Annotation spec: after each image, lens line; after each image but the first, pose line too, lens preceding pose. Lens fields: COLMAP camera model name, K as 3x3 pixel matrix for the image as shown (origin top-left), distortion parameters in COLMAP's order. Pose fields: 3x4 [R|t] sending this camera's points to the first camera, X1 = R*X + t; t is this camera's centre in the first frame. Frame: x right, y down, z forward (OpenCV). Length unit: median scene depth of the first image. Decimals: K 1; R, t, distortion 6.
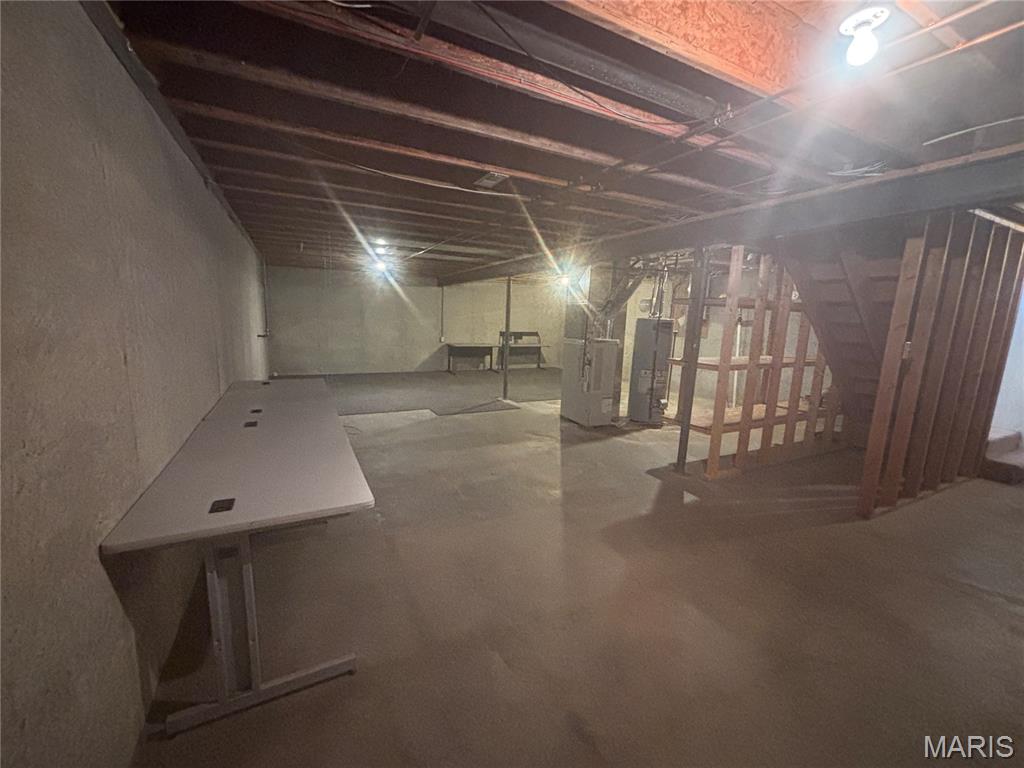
lens RADIAL K [[415.1, 0, 512.0], [0, 415.1, 386.1], [0, 0, 1]] dist [0.018140, -0.000002]
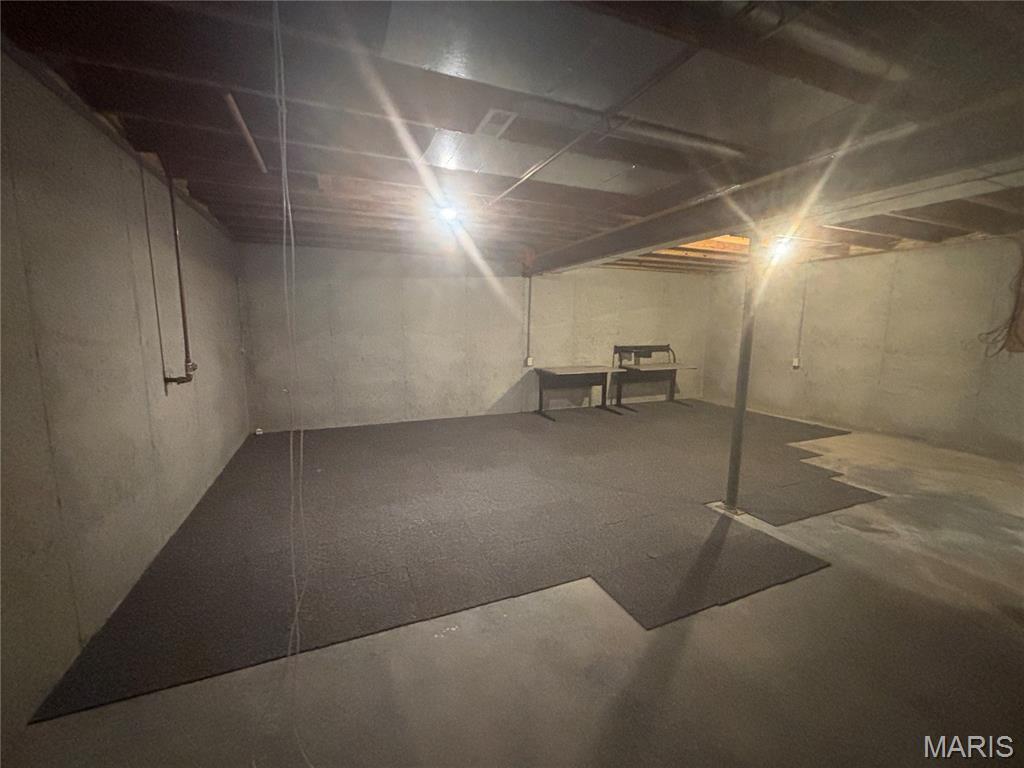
lens RADIAL K [[415.1, 0, 511.6], [0, 415.1, 382.3], [0, 0, 1]] dist [0.018140, -0.000002]
pose [[0.996910, -0.017925, -0.076484, -0.139505], [0.015295, 0.999276, -0.034839, -0.057967], [0.077053, 0.033561, 0.996462, 0.363578]]
